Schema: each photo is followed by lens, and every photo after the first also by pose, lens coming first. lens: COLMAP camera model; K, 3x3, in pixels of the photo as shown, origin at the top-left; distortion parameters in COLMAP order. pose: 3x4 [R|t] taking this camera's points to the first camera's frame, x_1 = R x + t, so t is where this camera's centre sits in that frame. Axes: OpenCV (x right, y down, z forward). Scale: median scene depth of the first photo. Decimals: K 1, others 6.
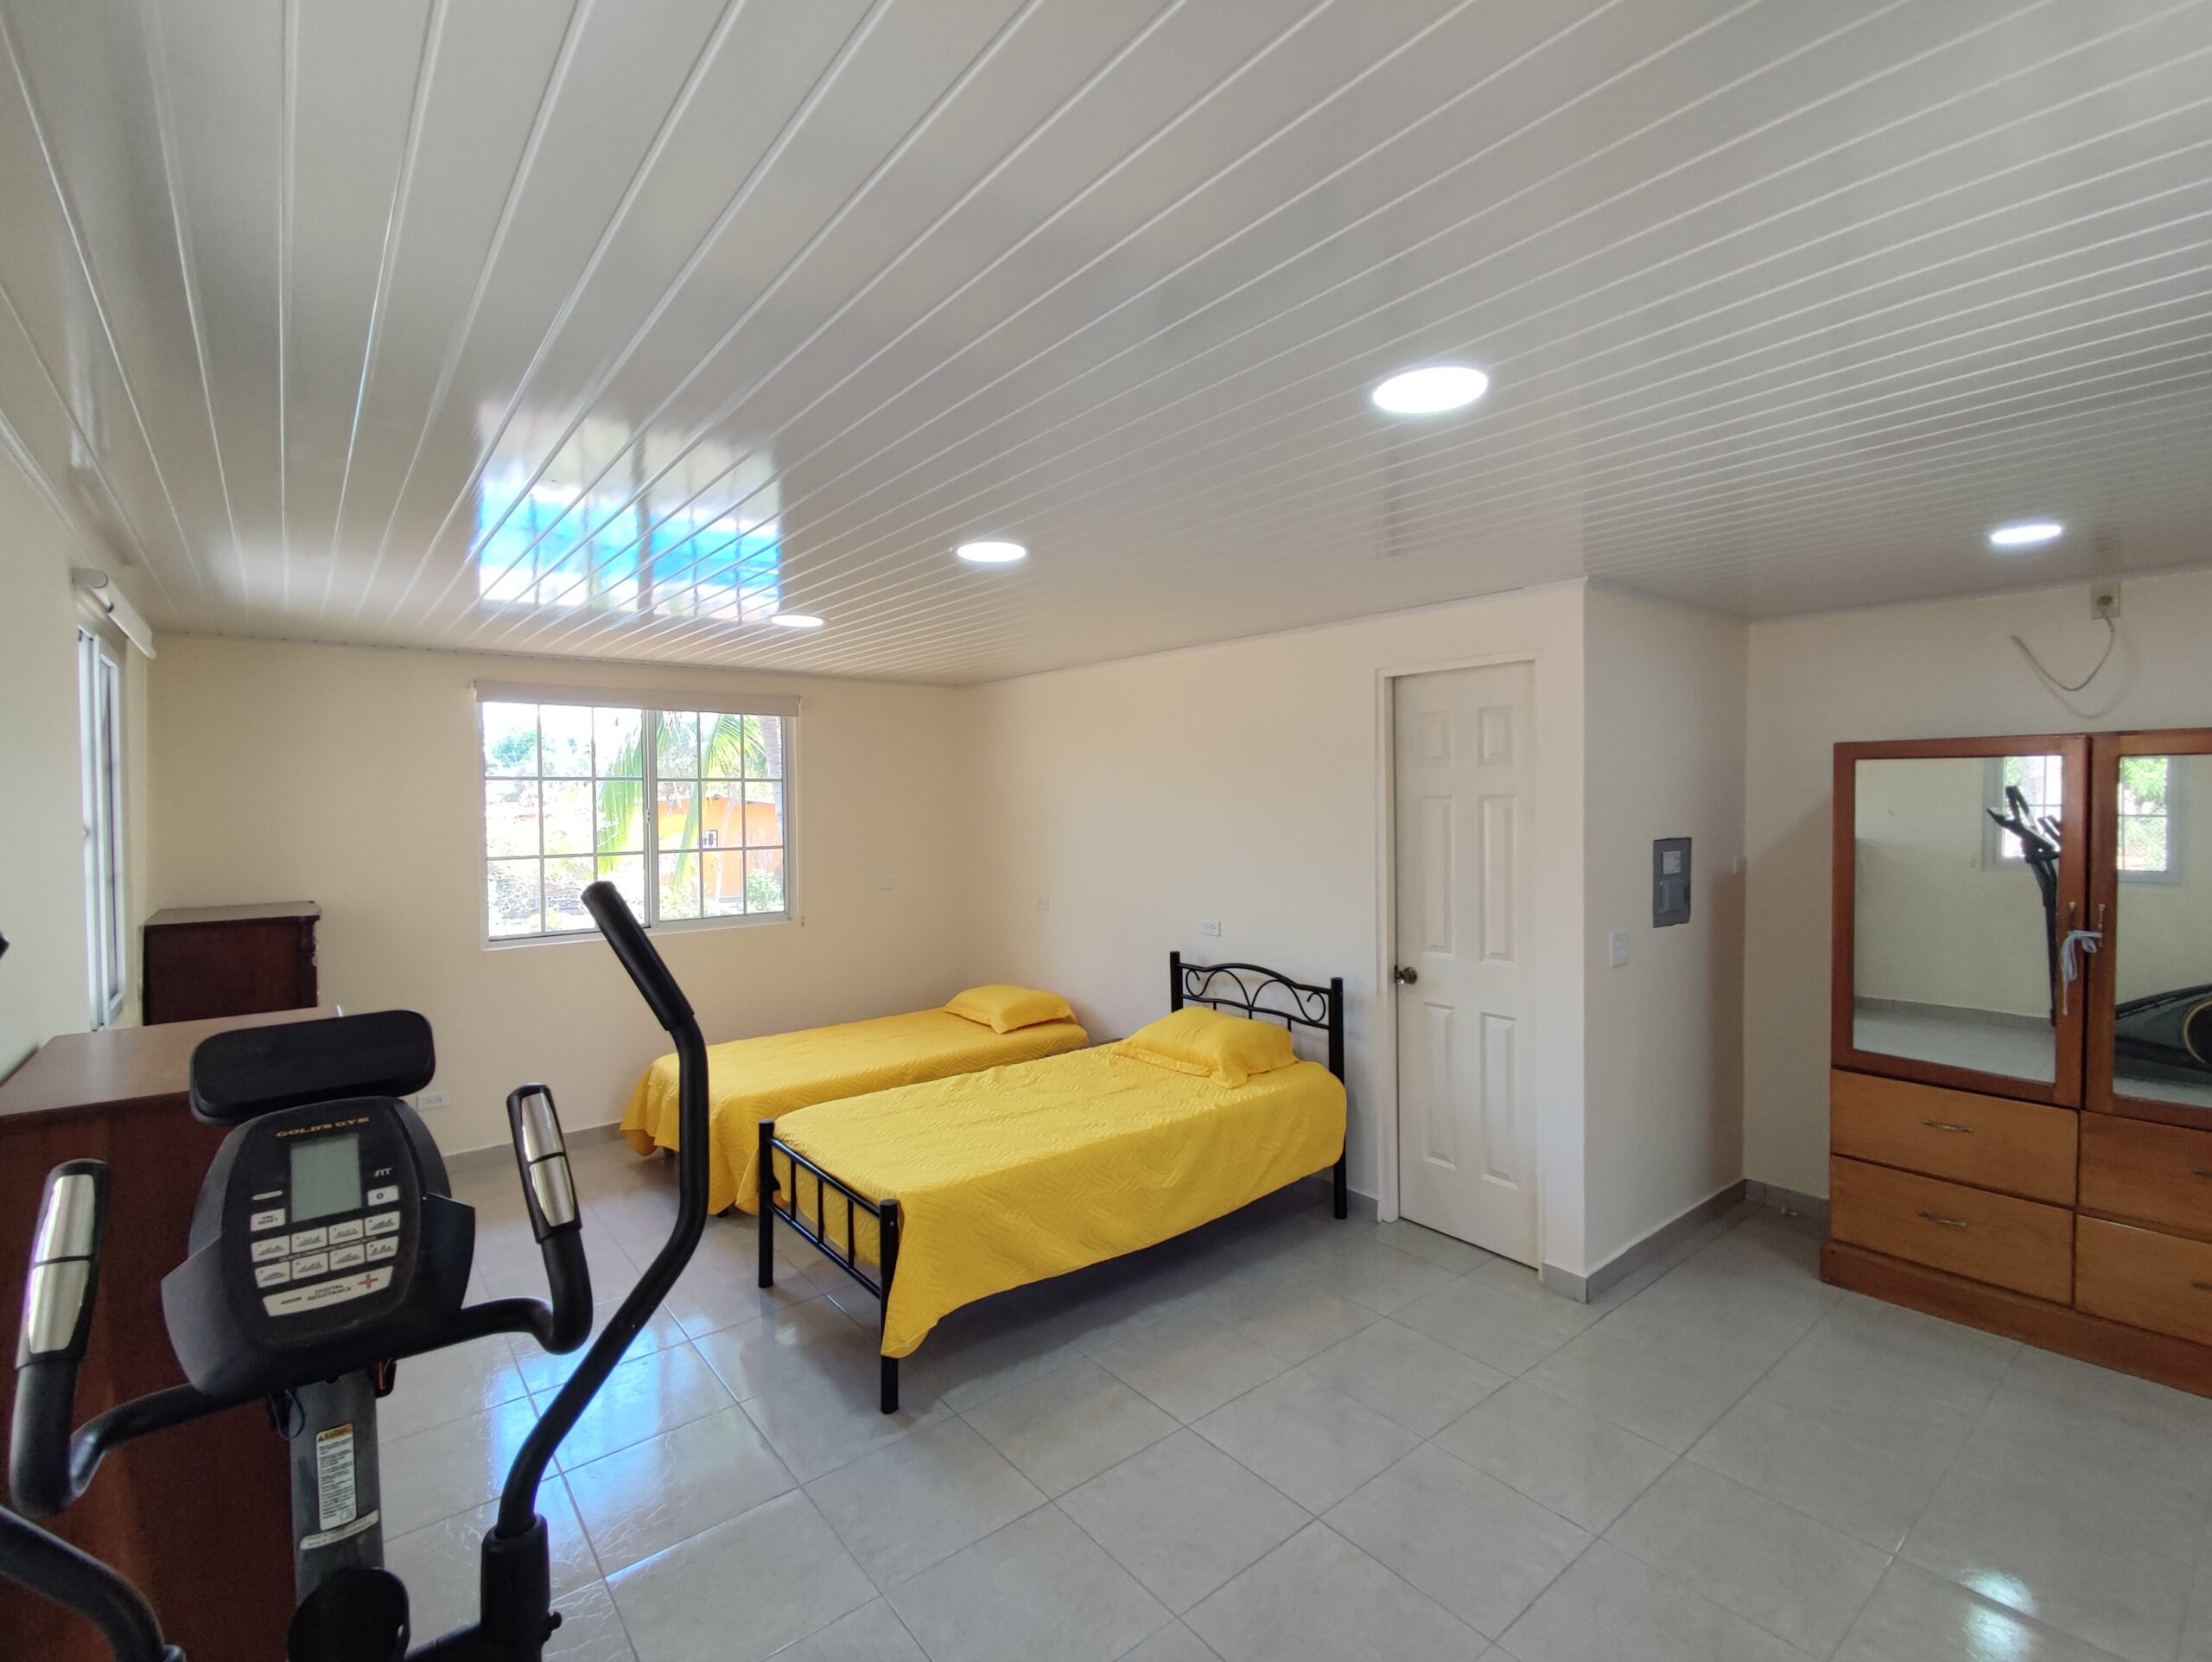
lens RADIAL K [[1005.1, 0, 1114.1], [0, 1005.1, 824.8], [0, 0, 1]] dist [0.018600, -0.010329]
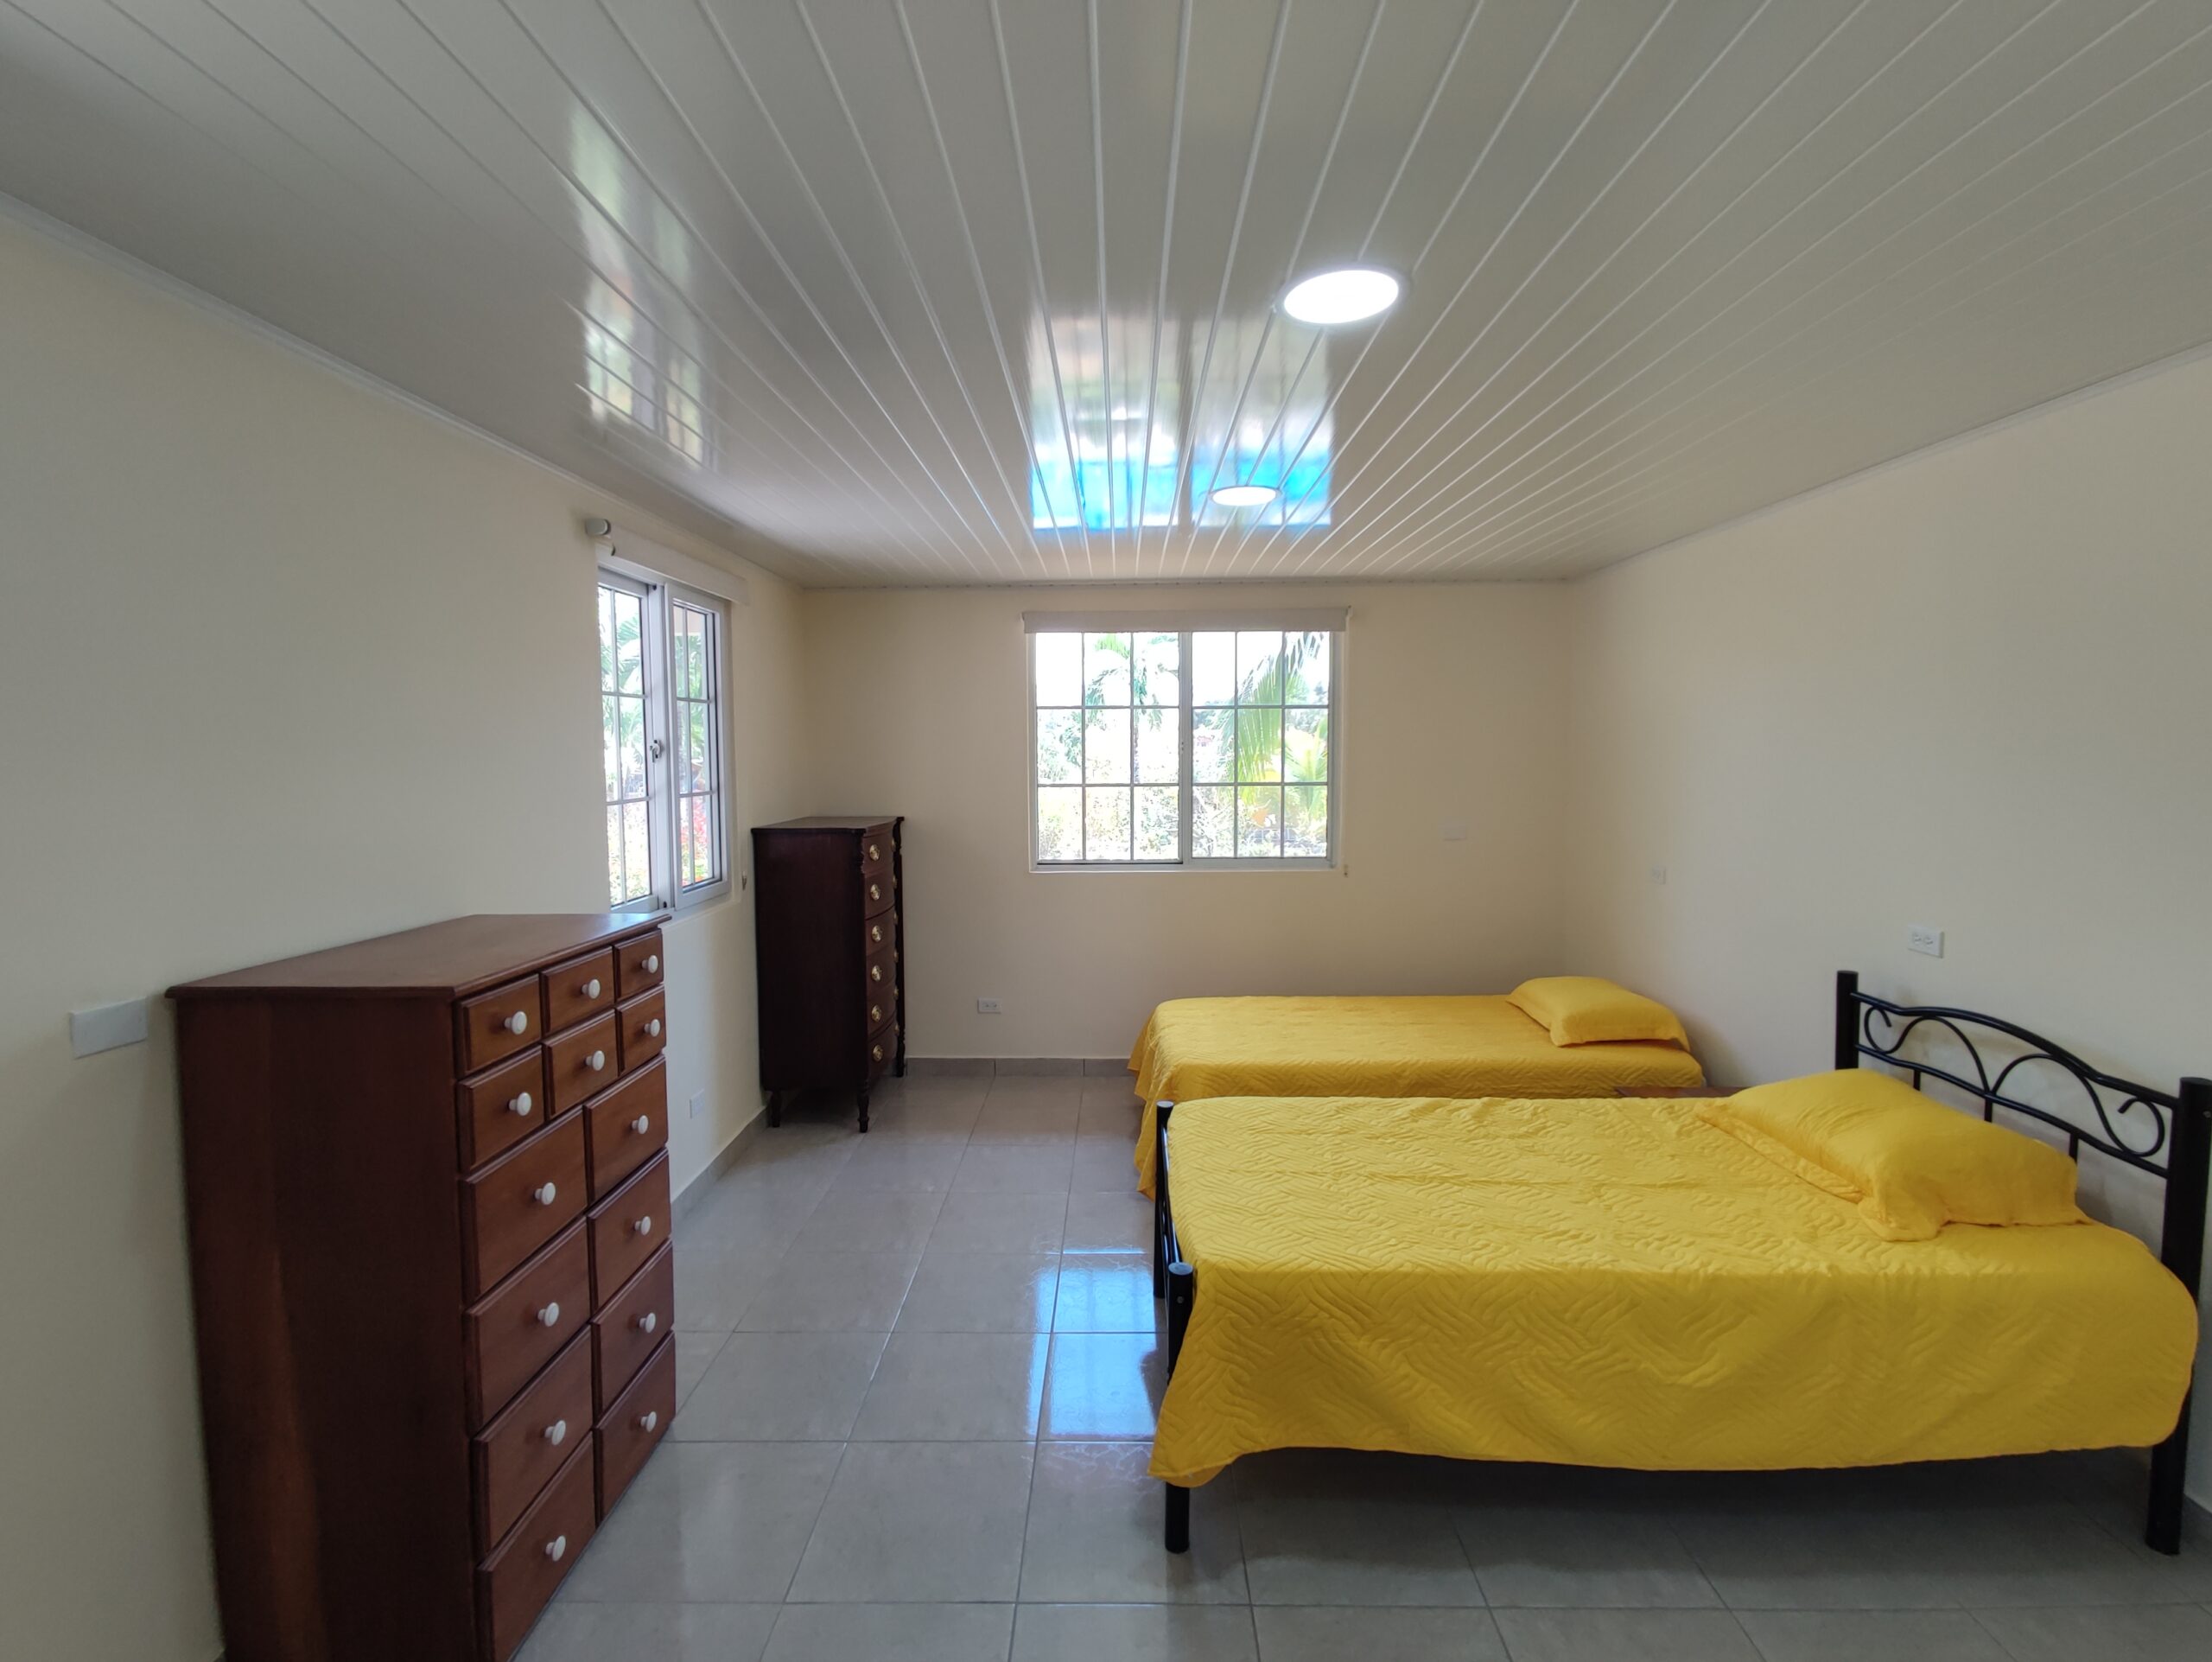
lens RADIAL K [[1005.1, 0, 1114.1], [0, 1005.1, 824.8], [0, 0, 1]] dist [0.018600, -0.010329]
pose [[0.764831, 0.053809, -0.641980, 0.125495], [-0.019270, 0.997971, 0.060689, 0.010999], [0.643943, -0.034046, 0.764316, 0.293367]]
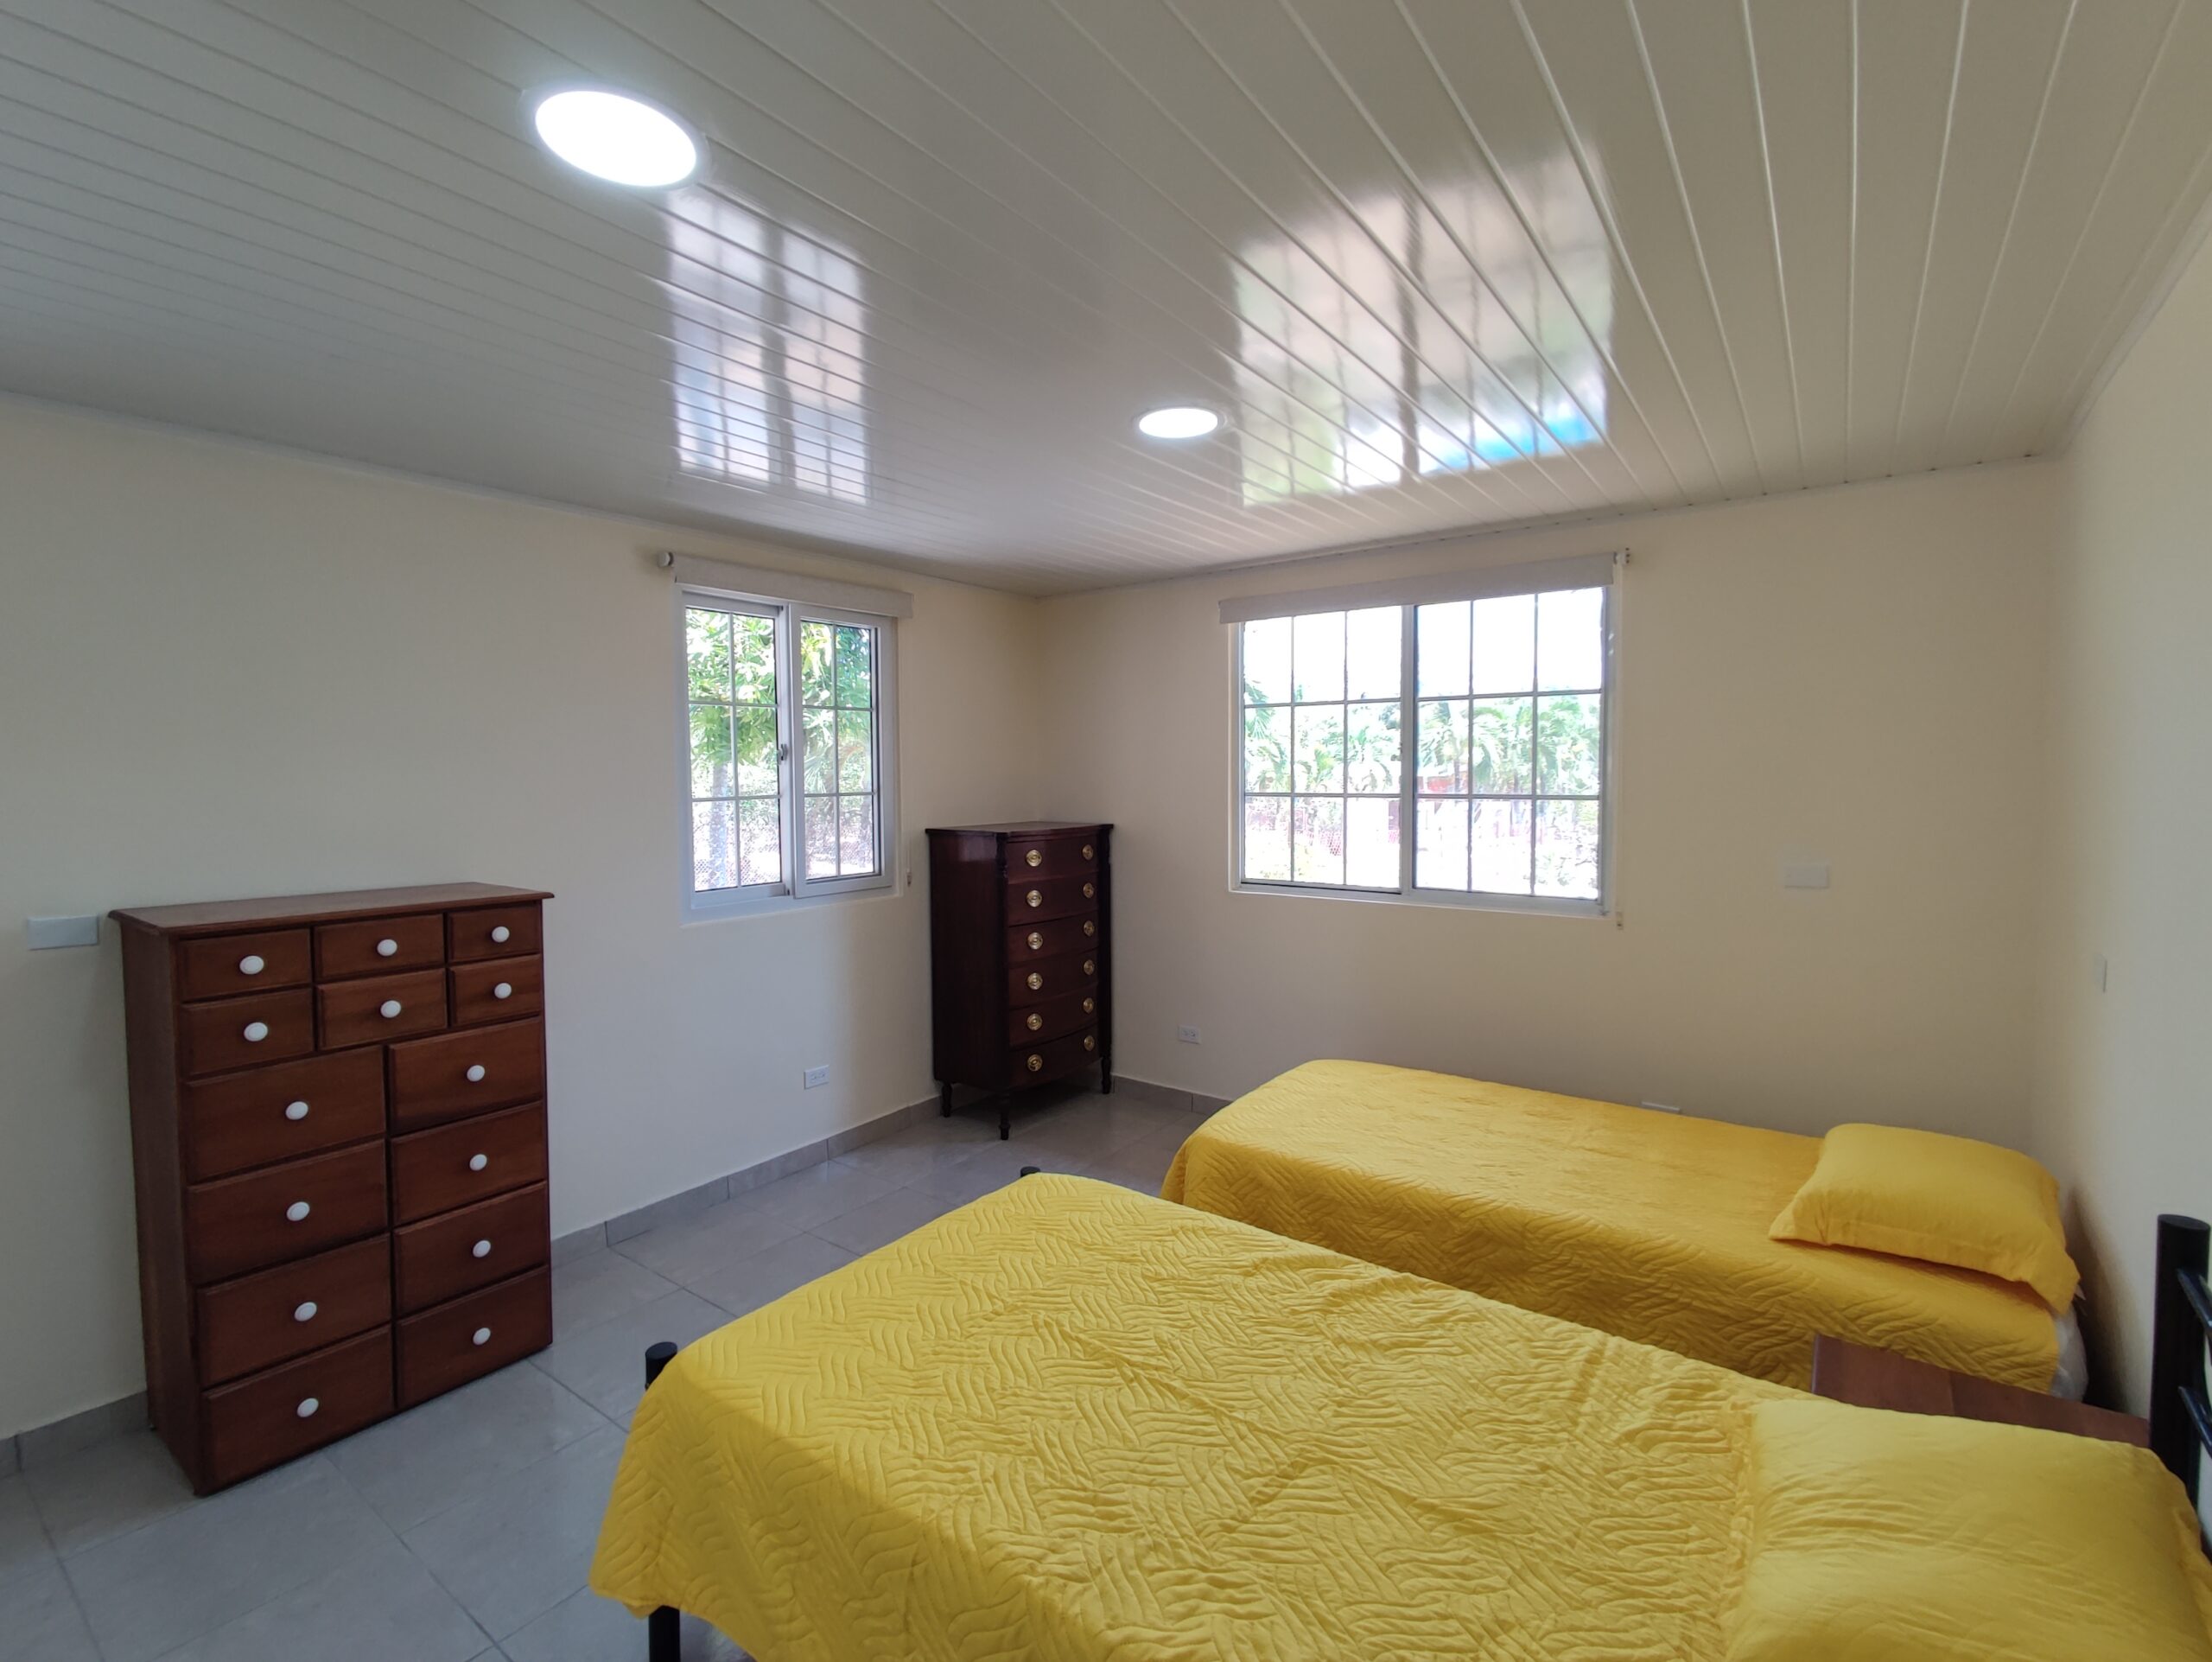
lens RADIAL K [[1005.1, 0, 1114.1], [0, 1005.1, 824.8], [0, 0, 1]] dist [0.018600, -0.010329]
pose [[0.248493, 0.060350, -0.966752, 0.280532], [-0.020898, 0.998159, 0.056939, 0.013136], [0.968408, 0.006054, 0.249297, 0.755847]]
